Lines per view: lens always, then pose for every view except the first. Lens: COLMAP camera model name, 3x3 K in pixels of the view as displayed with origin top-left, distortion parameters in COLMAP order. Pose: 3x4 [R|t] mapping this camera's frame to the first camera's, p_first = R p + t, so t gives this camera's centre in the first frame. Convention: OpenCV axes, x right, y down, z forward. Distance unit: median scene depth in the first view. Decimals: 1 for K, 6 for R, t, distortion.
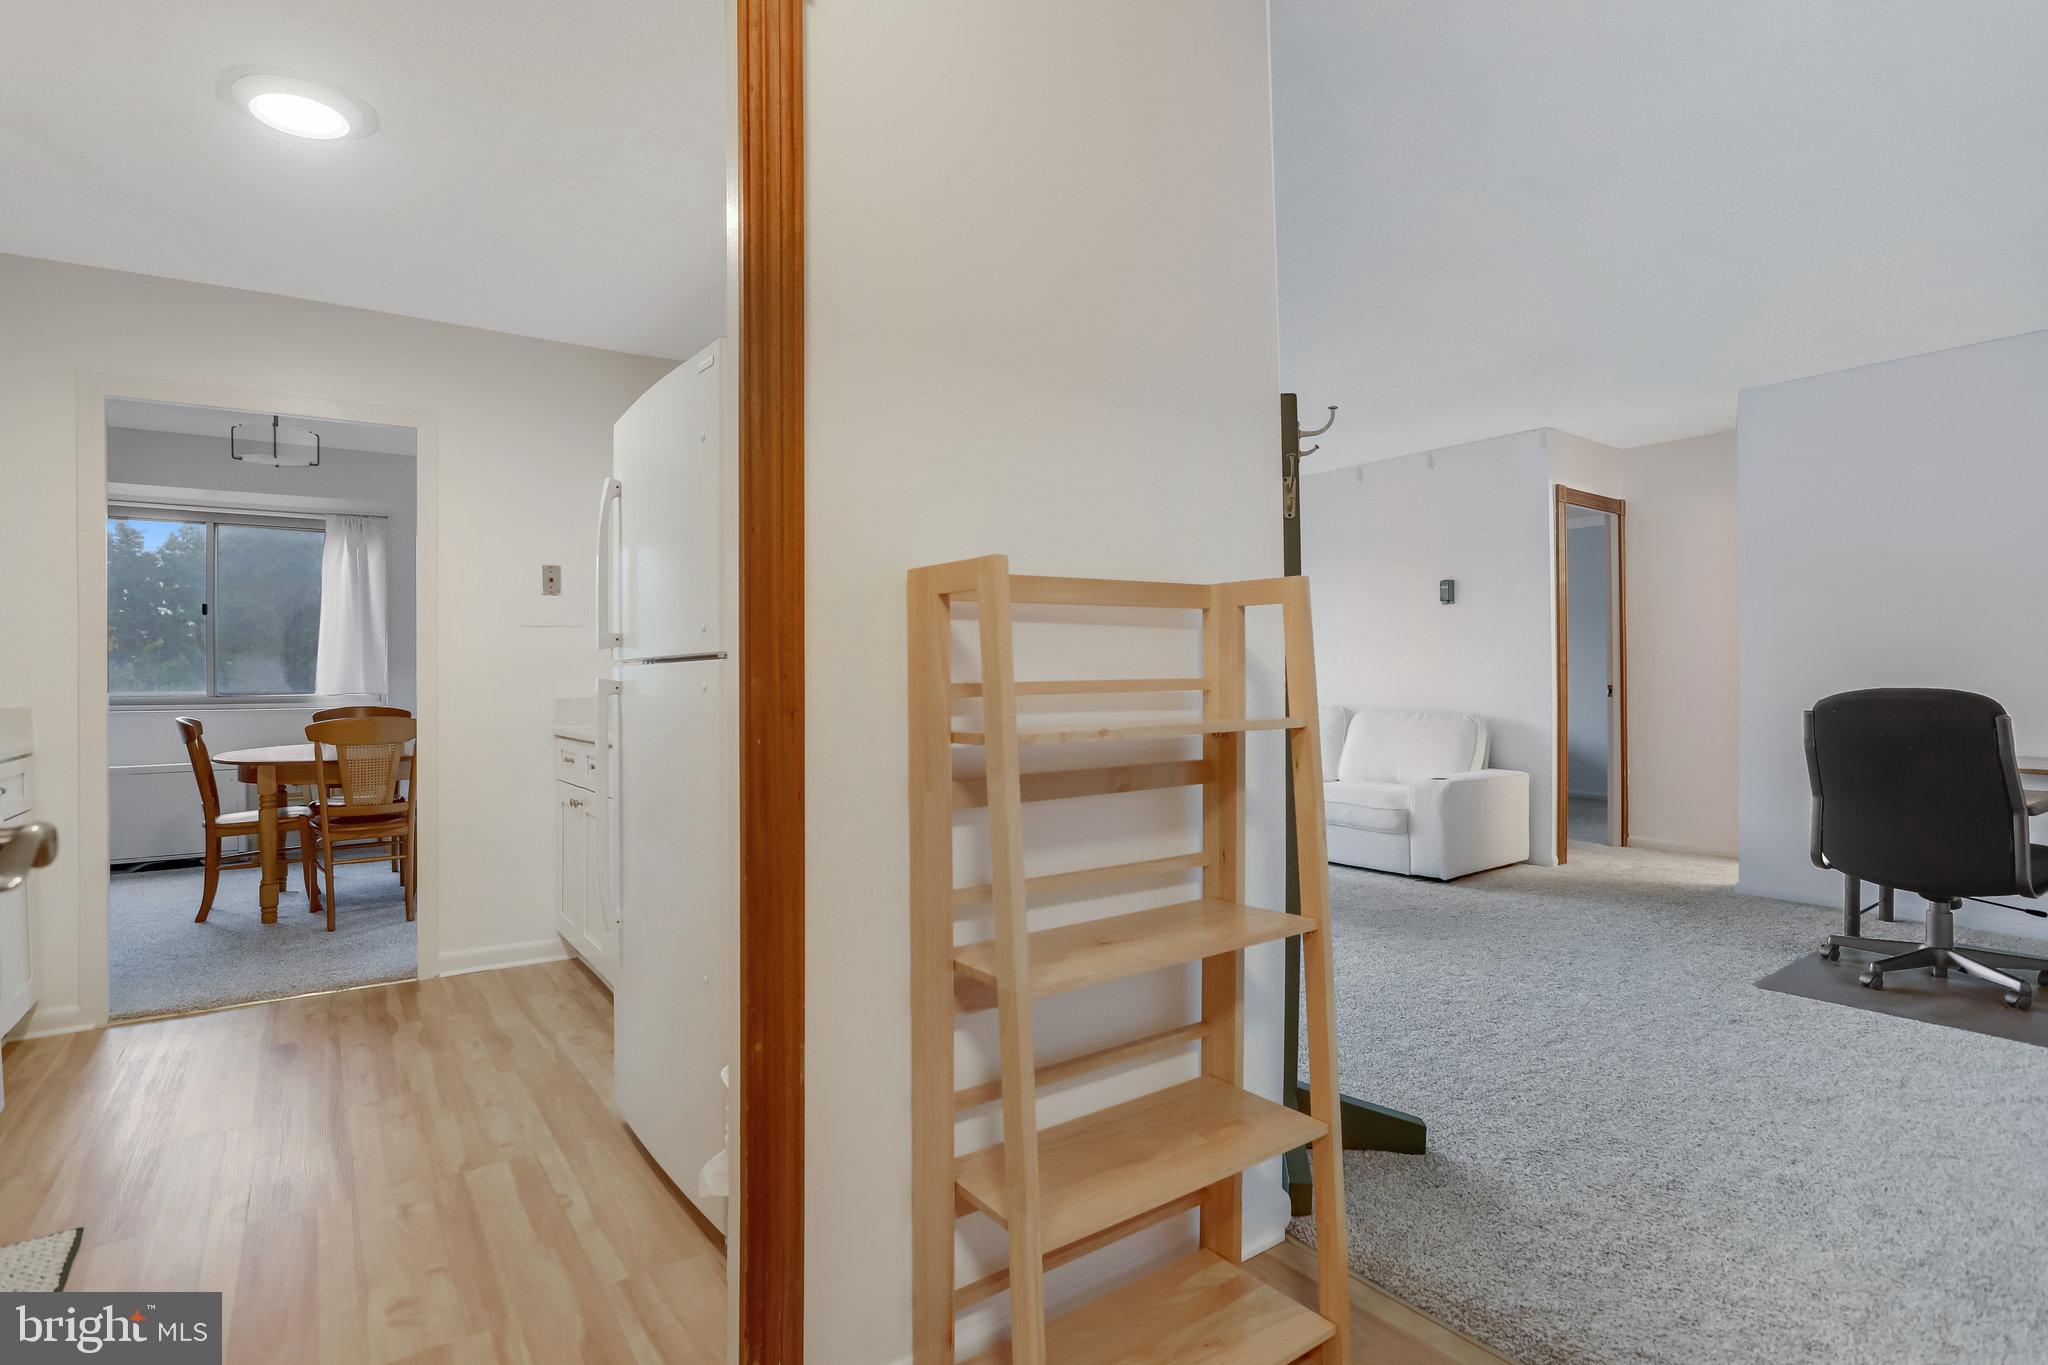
lens RADIAL K [[1029.1, 0, 1010.6], [0, 1029.1, 675.6], [0, 0, 1]] dist [-0.054344, 0.023622]
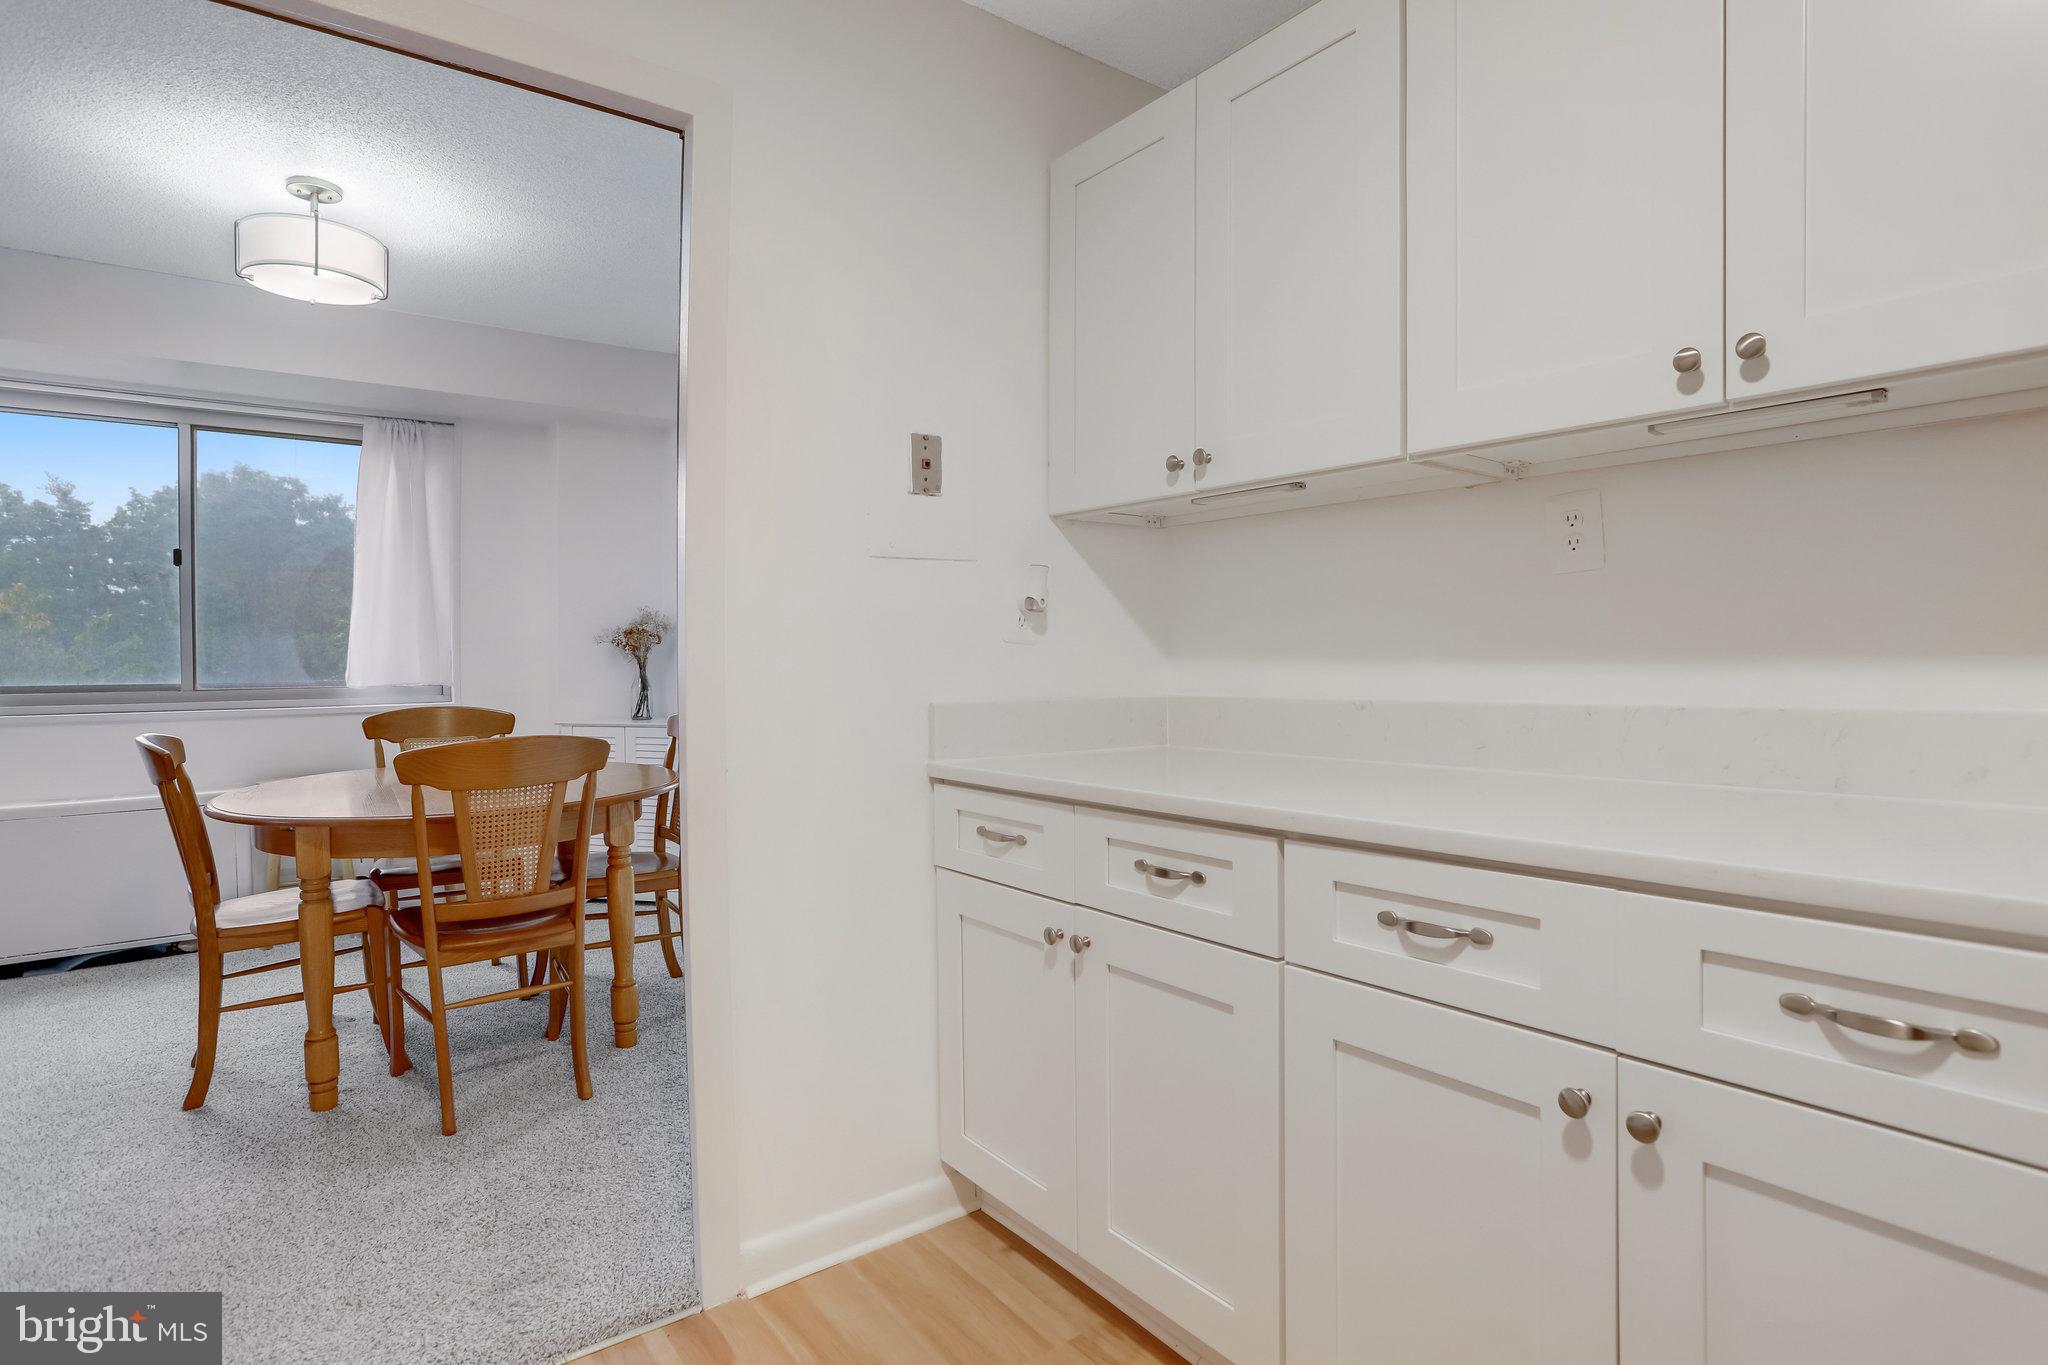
lens RADIAL K [[1045.7, 0, 1083.8], [0, 1045.7, 669.4], [0, 0, 1]] dist [-0.086254, 0.036930]
pose [[0.997529, -0.006256, 0.069979, -0.358414], [0.005099, 0.999848, 0.016700, -0.002016], [-0.070073, -0.016302, 0.997409, 0.426336]]
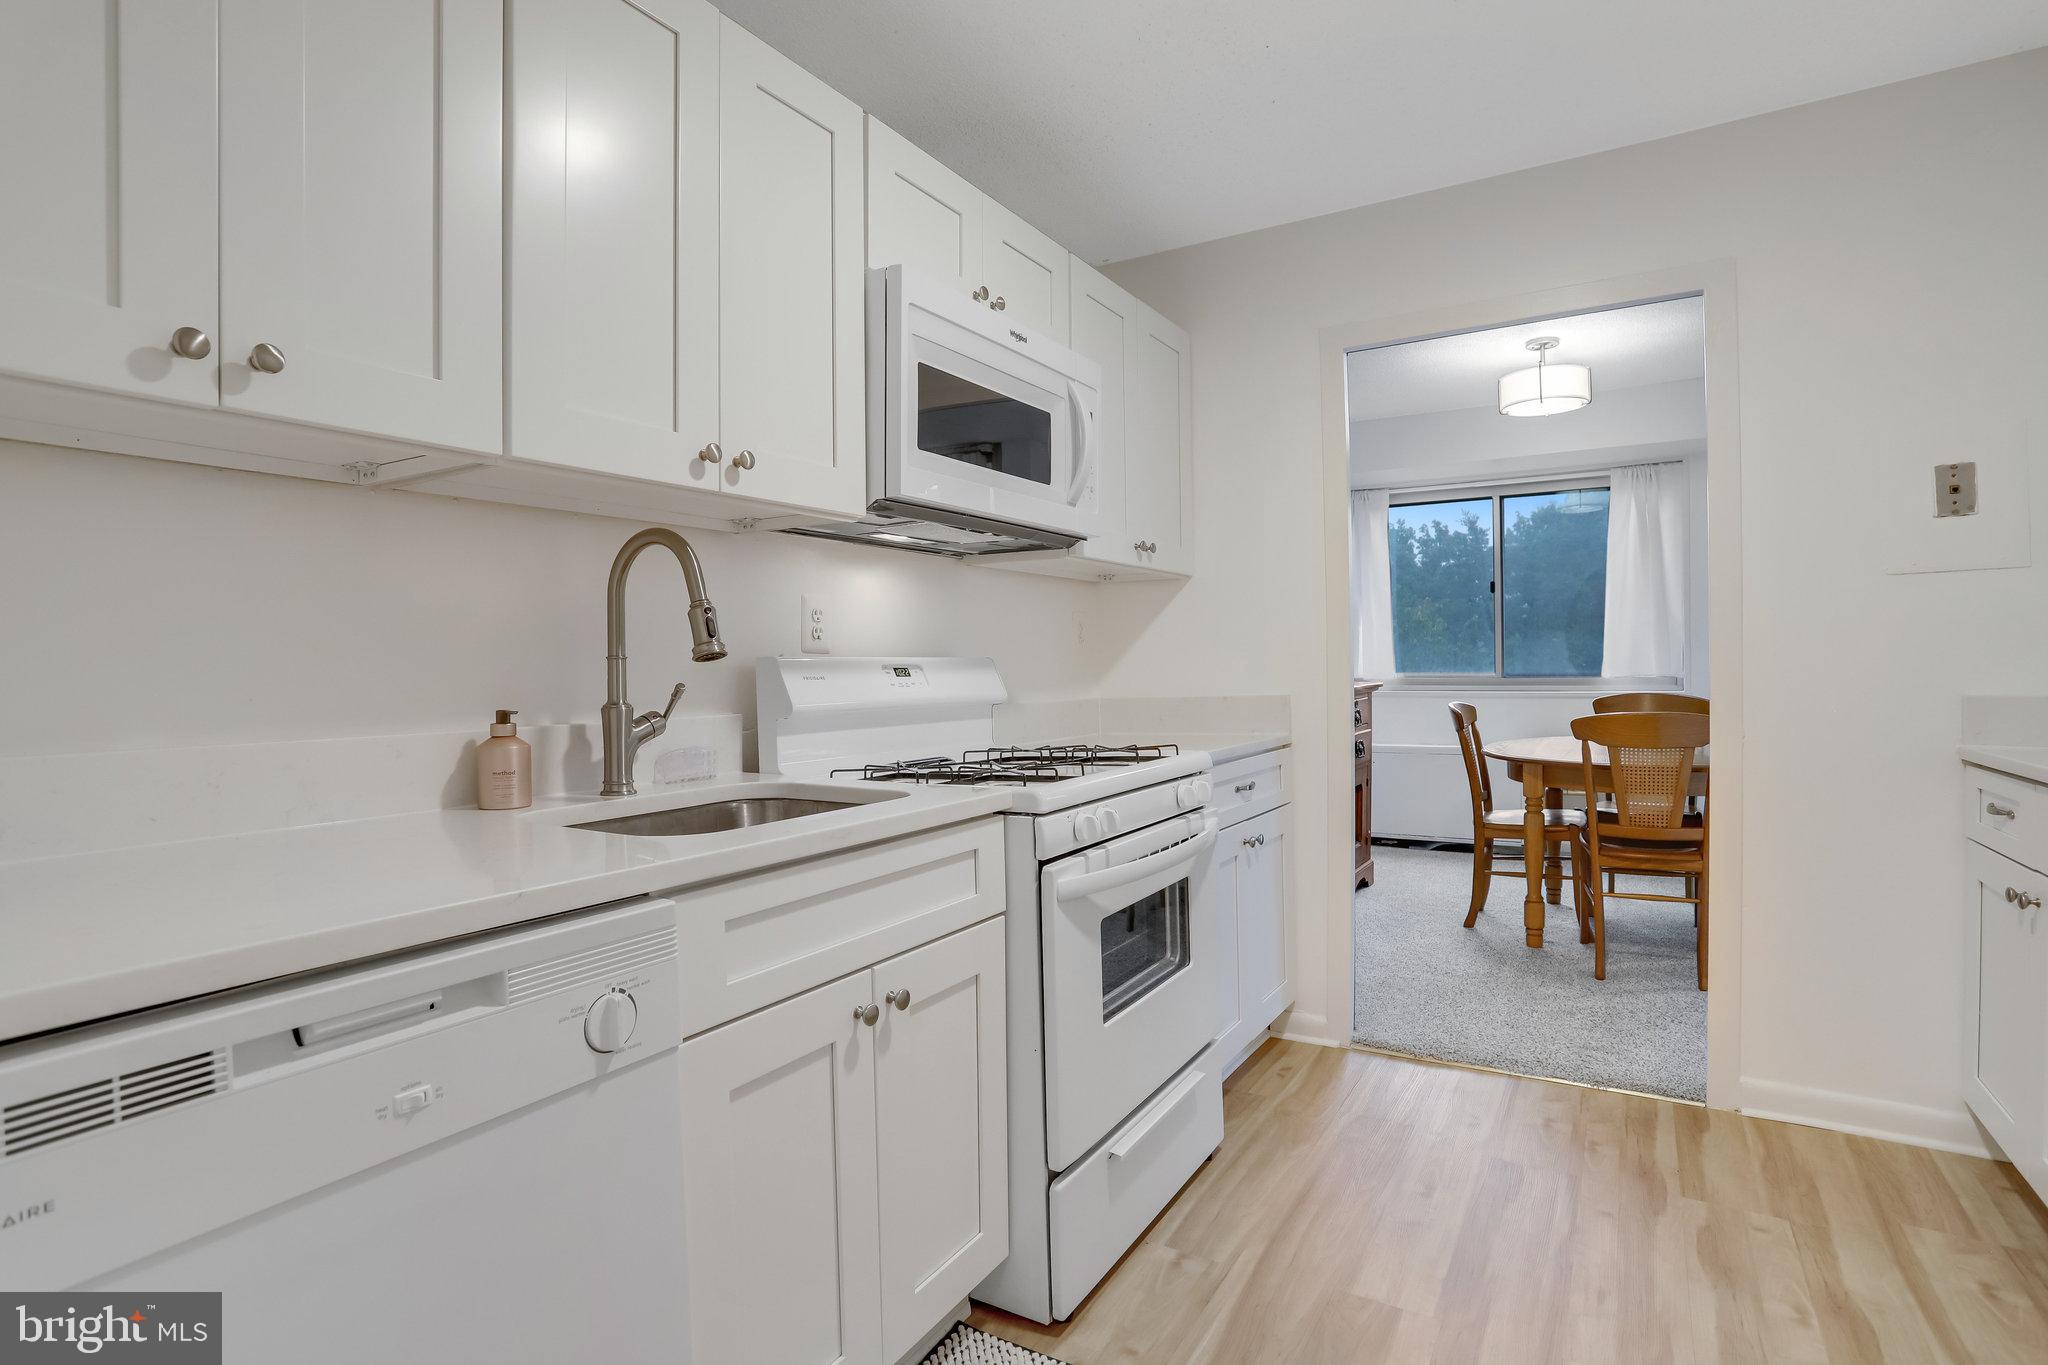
lens RADIAL K [[1029.1, 0, 1010.6], [0, 1029.1, 675.6], [0, 0, 1]] dist [-0.054344, 0.023622]
pose [[0.406208, 0.008695, -0.913739, -0.132316], [0.013723, 0.999784, 0.015614, -0.004459], [0.913678, -0.018882, 0.406001, 0.245960]]
